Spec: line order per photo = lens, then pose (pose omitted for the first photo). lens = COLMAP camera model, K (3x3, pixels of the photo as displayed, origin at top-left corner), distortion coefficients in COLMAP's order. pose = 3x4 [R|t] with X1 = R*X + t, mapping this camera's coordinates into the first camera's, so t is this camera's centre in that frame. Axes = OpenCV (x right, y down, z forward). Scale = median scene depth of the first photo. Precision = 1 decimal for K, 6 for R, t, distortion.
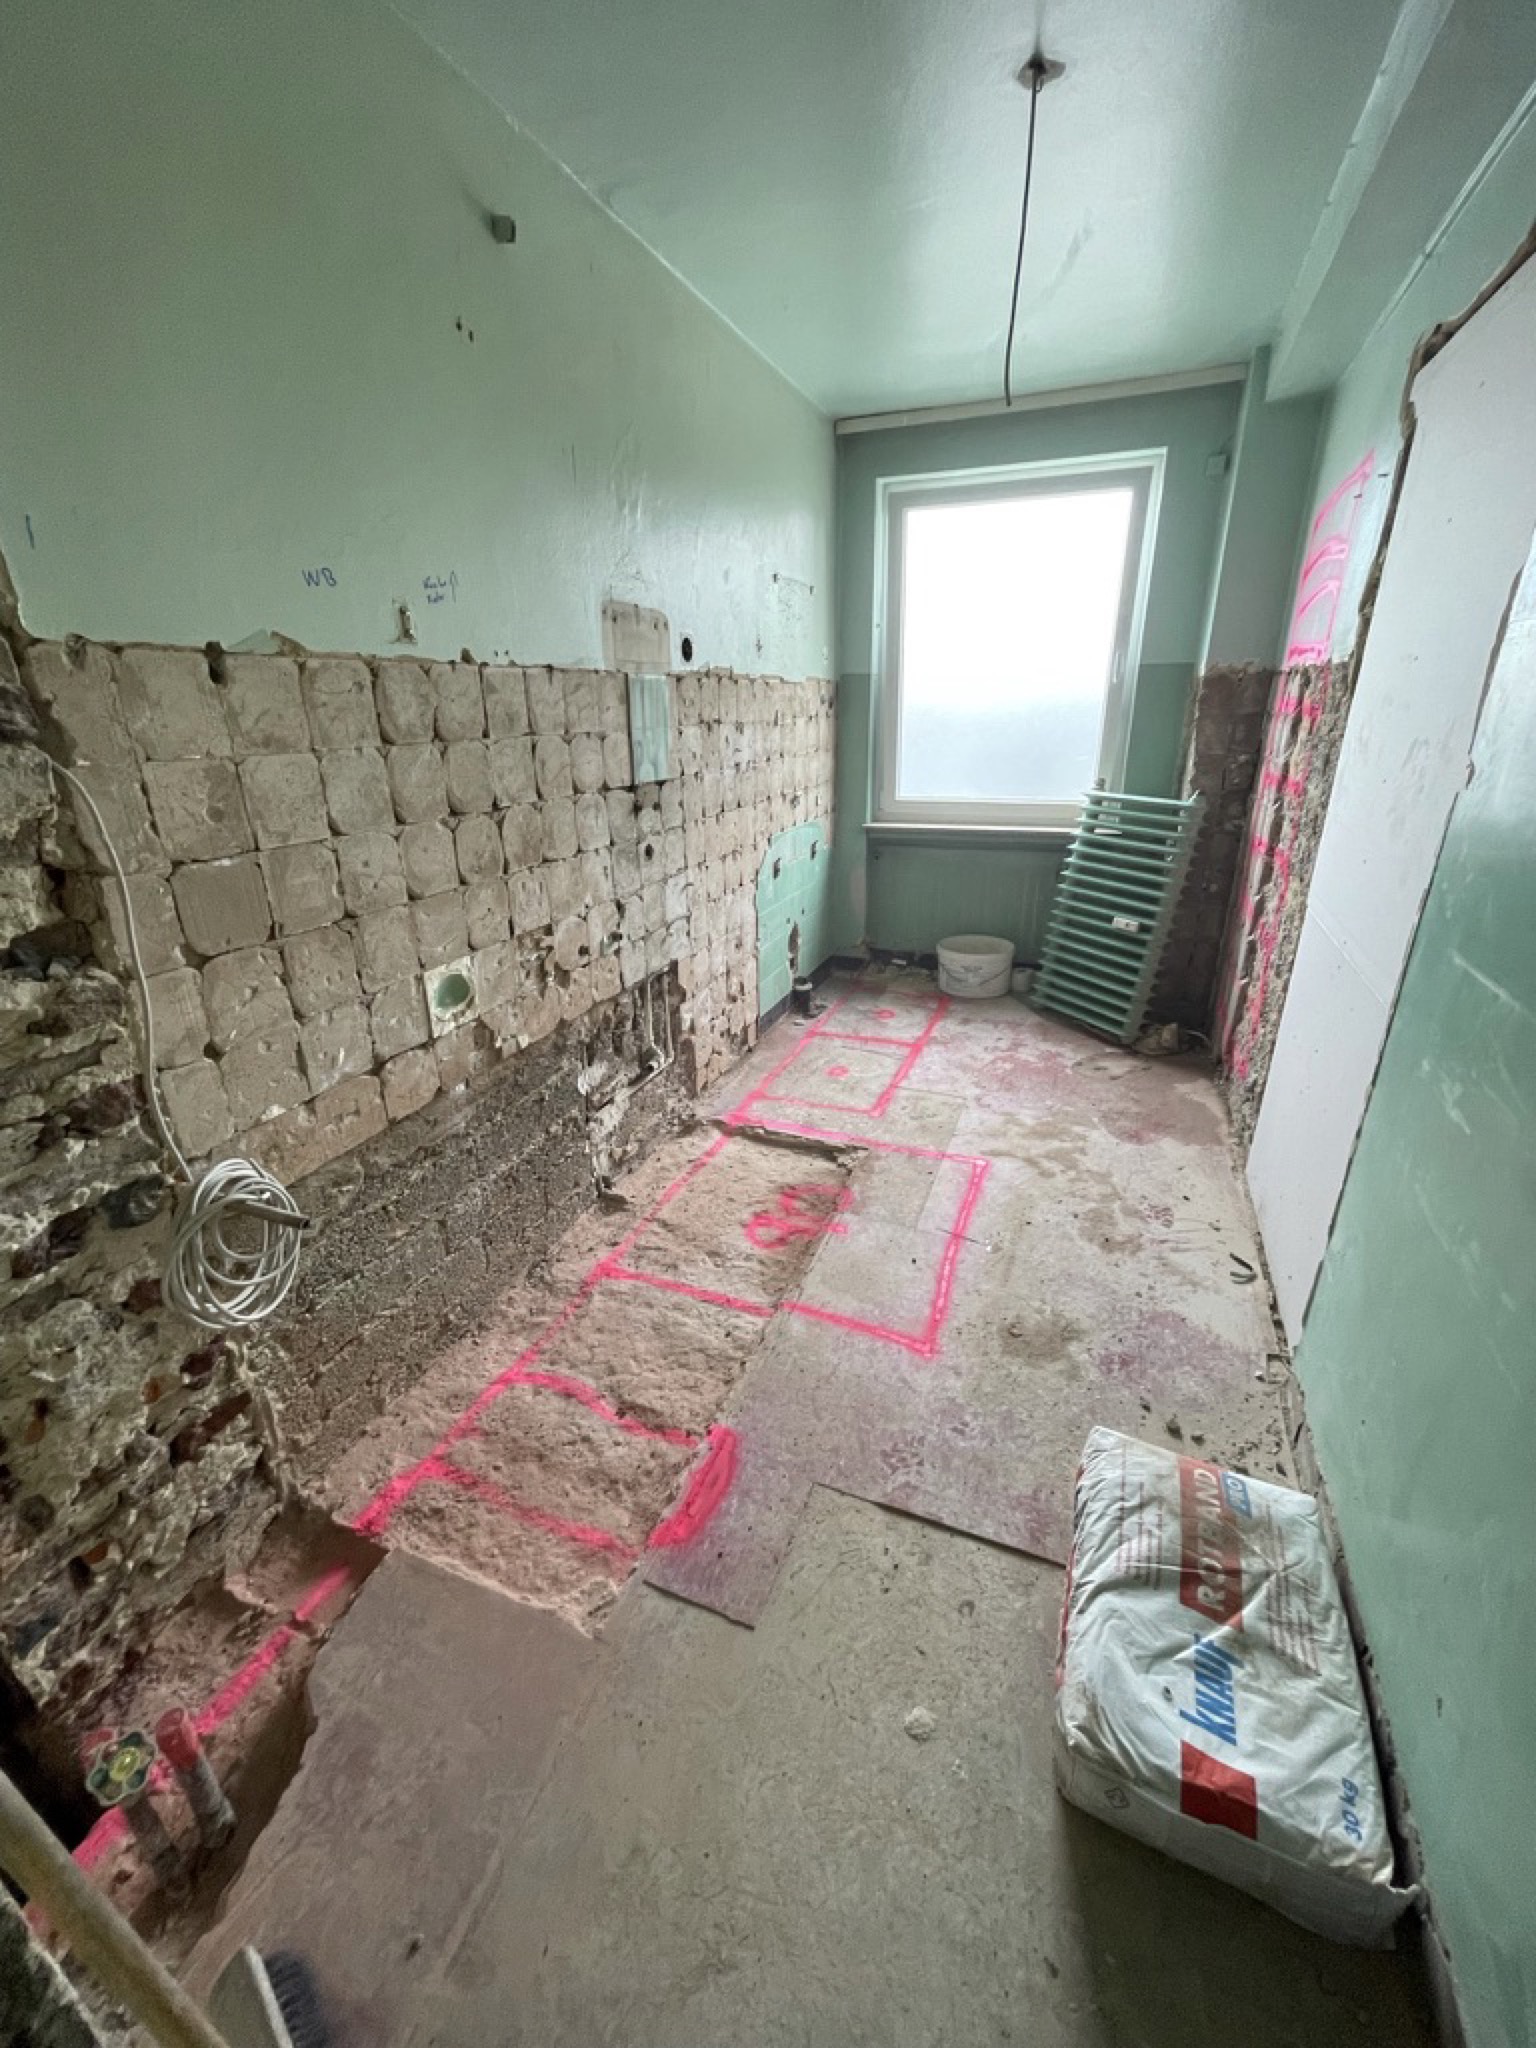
lens RADIAL K [[822.1, 0, 766.3], [0, 822.1, 1018.7], [0, 0, 1]] dist [0.006628, -0.002630]
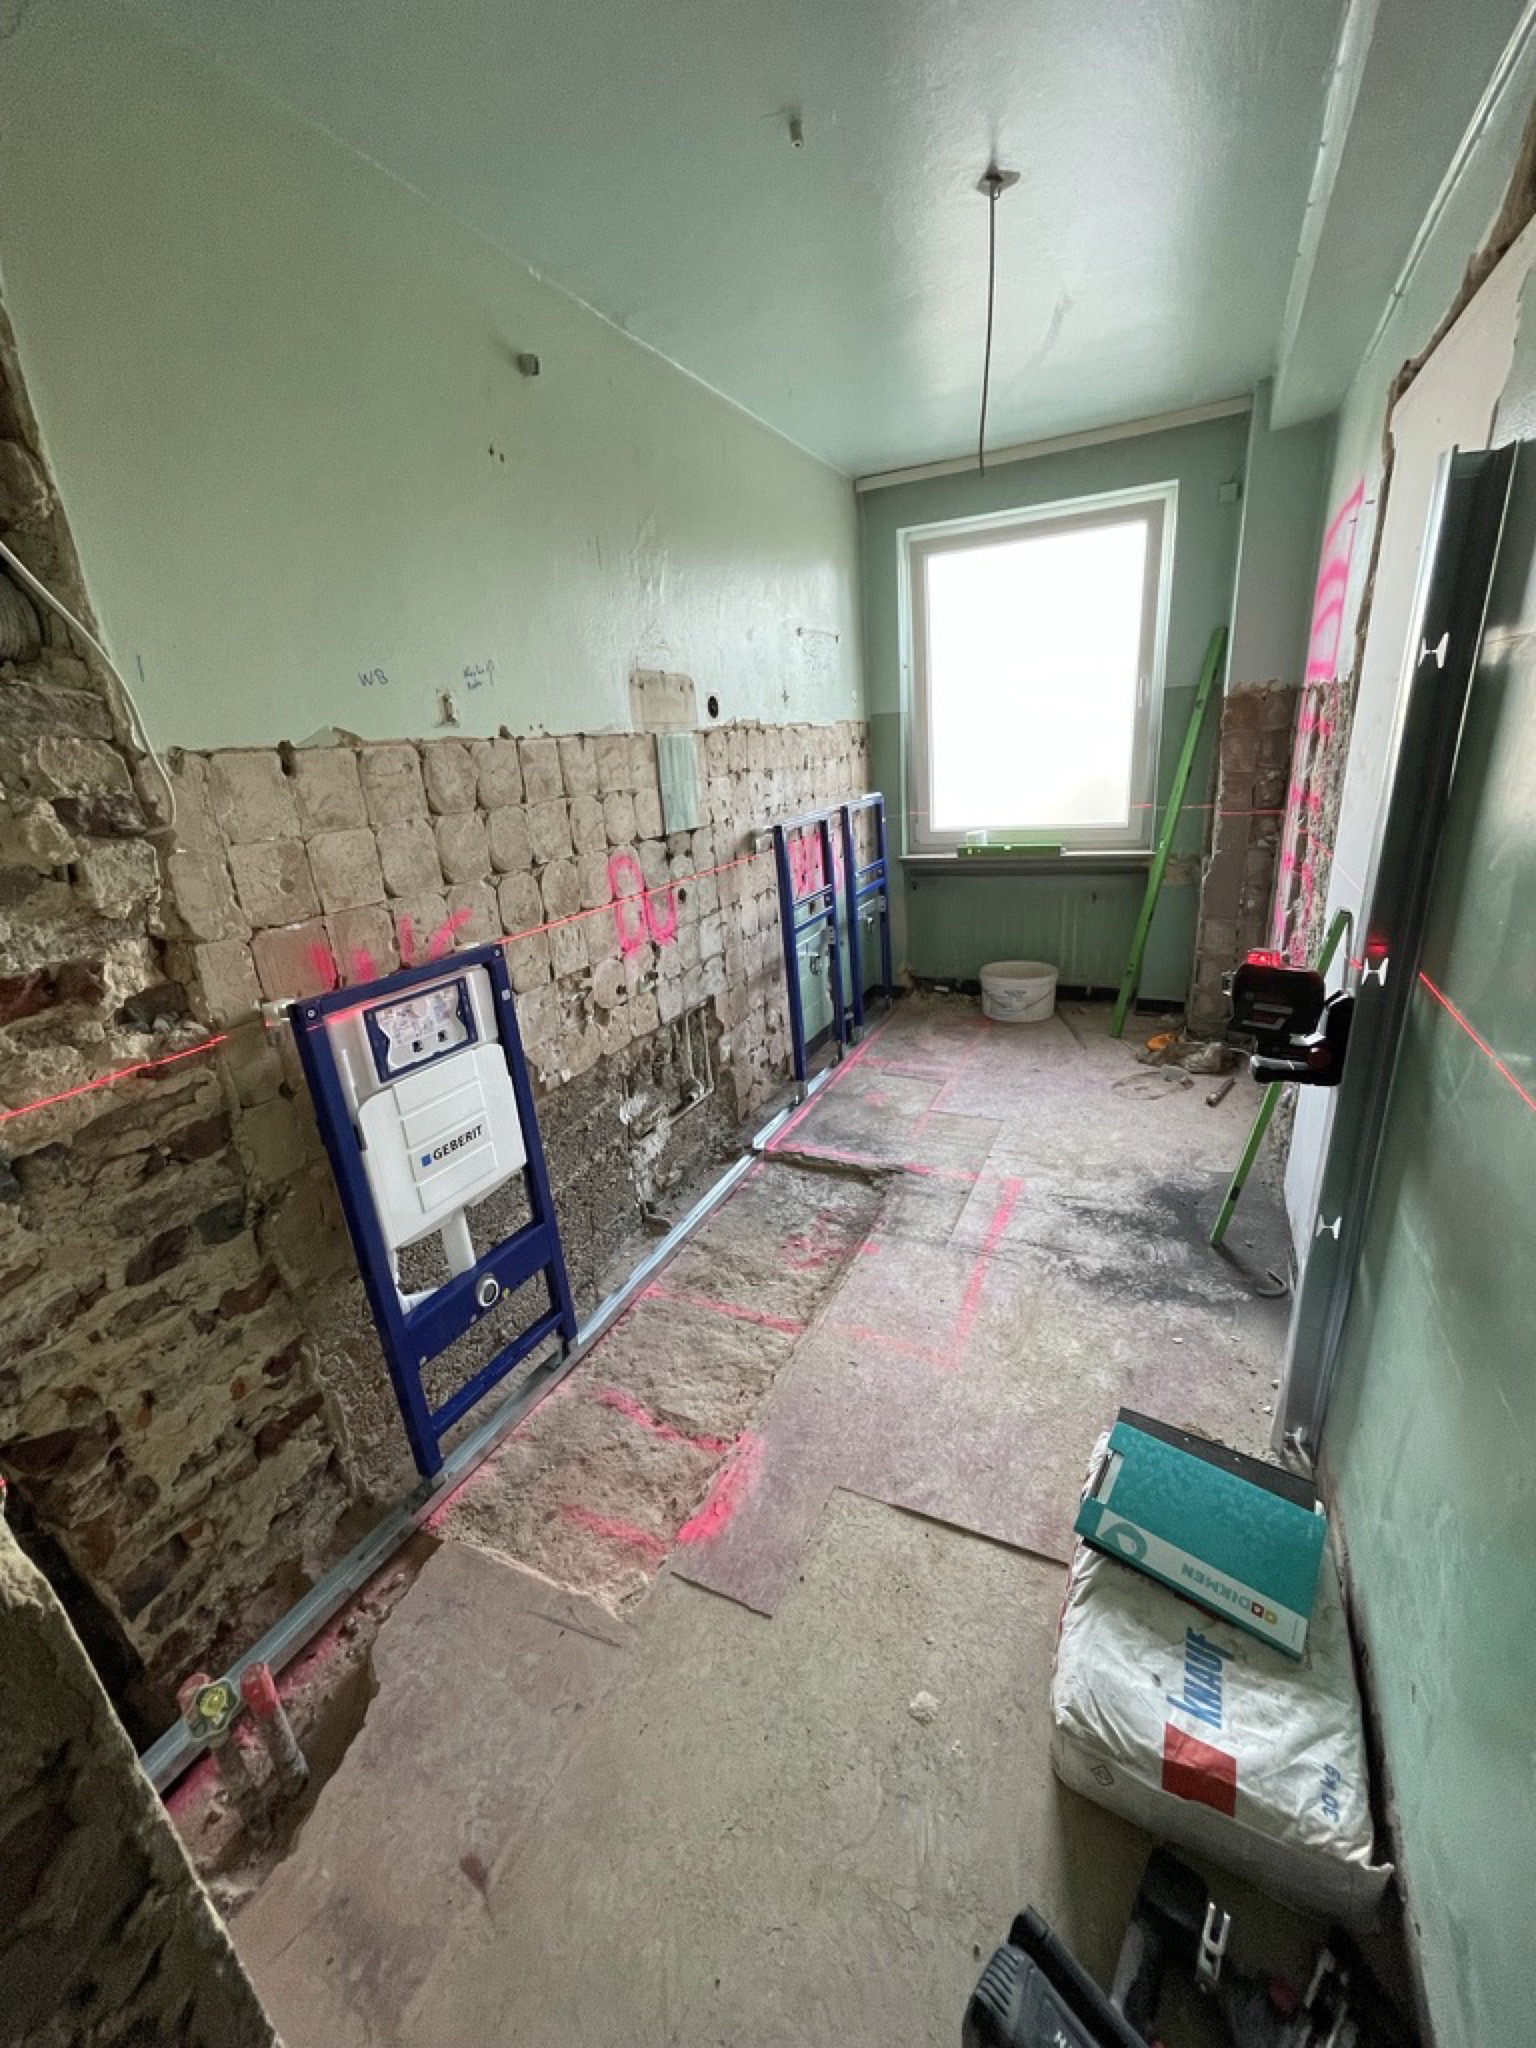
lens RADIAL K [[822.1, 0, 764.6], [0, 822.1, 1018.0], [0, 0, 1]] dist [0.006628, -0.002630]
pose [[0.996228, -0.033098, -0.080211, 0.074866], [0.029863, 0.998704, -0.041207, 0.005729], [0.081471, 0.038656, 0.995926, -0.082105]]
